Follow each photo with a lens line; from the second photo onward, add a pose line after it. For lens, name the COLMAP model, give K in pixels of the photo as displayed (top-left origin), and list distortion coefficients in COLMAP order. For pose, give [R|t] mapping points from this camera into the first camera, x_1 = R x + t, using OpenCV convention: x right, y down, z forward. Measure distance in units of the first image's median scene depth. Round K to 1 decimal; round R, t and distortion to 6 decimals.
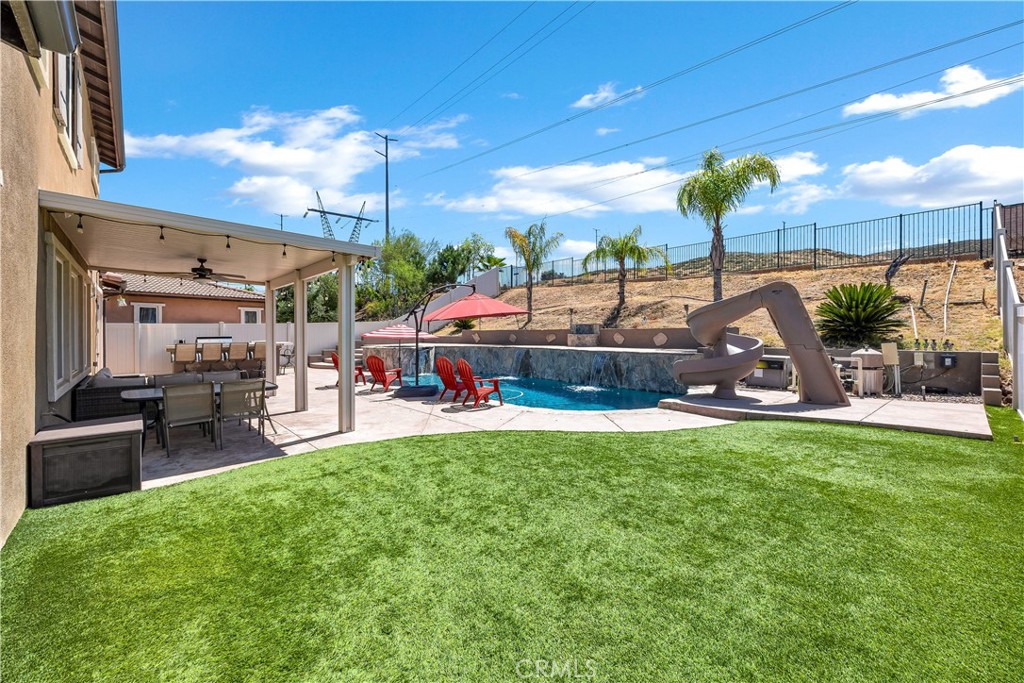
lens RADIAL K [[422.3, 0, 516.7], [0, 422.3, 334.1], [0, 0, 1]] dist [-0.001405, -0.000104]
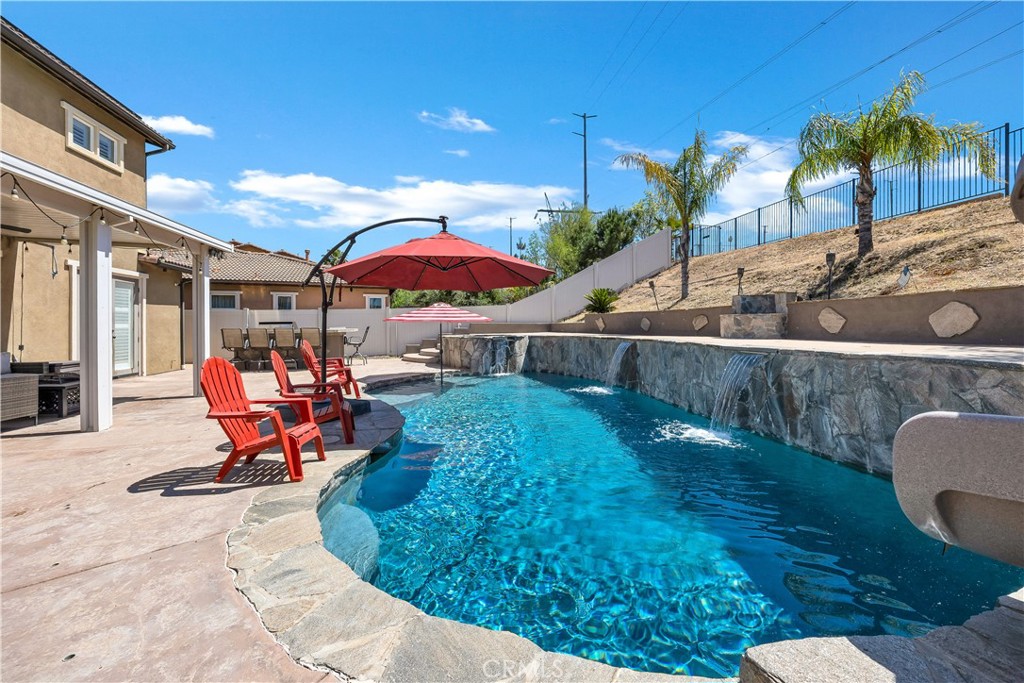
lens RADIAL K [[420.3, 0, 515.4], [0, 420.3, 326.7], [0, 0, 1]] dist [0.000064, -0.000264]
pose [[0.850237, -0.002506, -0.526394, 0.178428], [0.002703, 0.999996, -0.000394, 0.014857], [0.526393, -0.001088, 0.850240, 0.413699]]
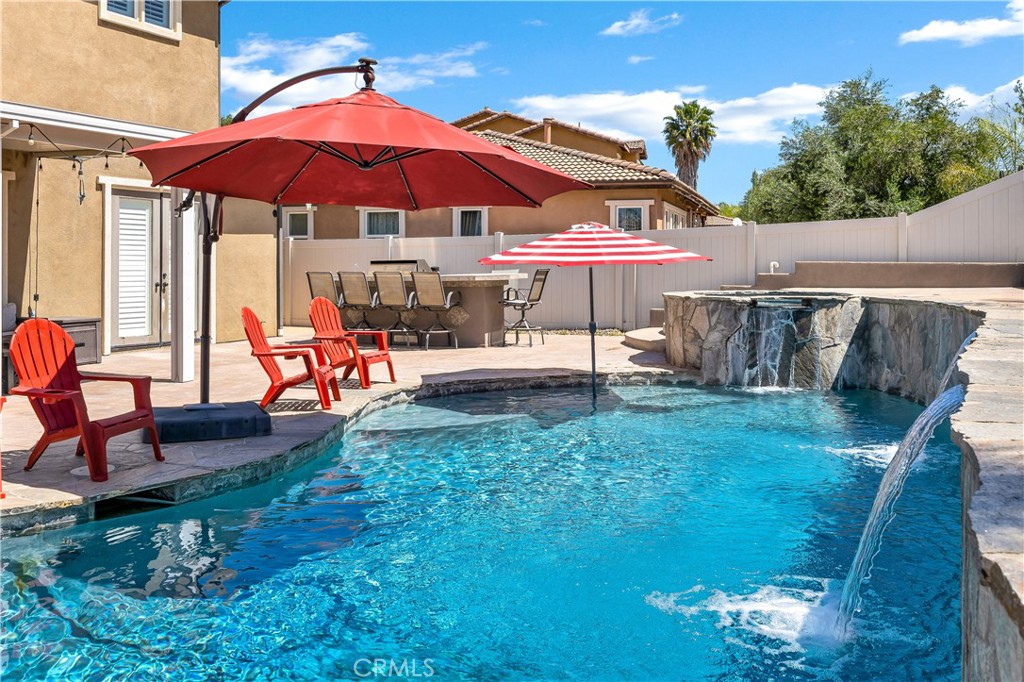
lens RADIAL K [[927.5, 0, 509.9], [0, 927.5, 264.5], [0, 0, 1]] dist [-0.004611, 0.004958]
pose [[0.351164, 0.003599, -0.936307, 0.331266], [-0.001931, 0.999993, 0.003119, 0.005773], [0.936312, 0.000713, 0.351168, 0.611841]]
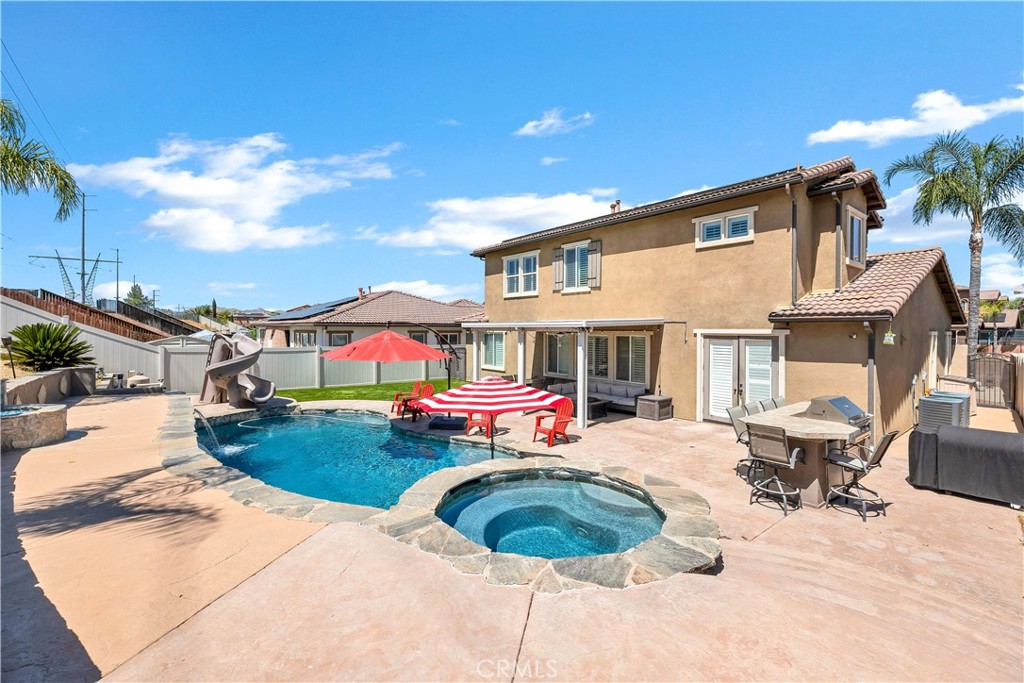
lens RADIAL K [[422.3, 0, 516.7], [0, 422.3, 334.1], [0, 0, 1]] dist [-0.001405, -0.000104]
pose [[-0.999186, -0.001811, 0.040306, -0.274212], [-0.001477, 0.999964, 0.008311, -0.065544], [-0.040319, 0.008245, -0.999153, 1.290396]]
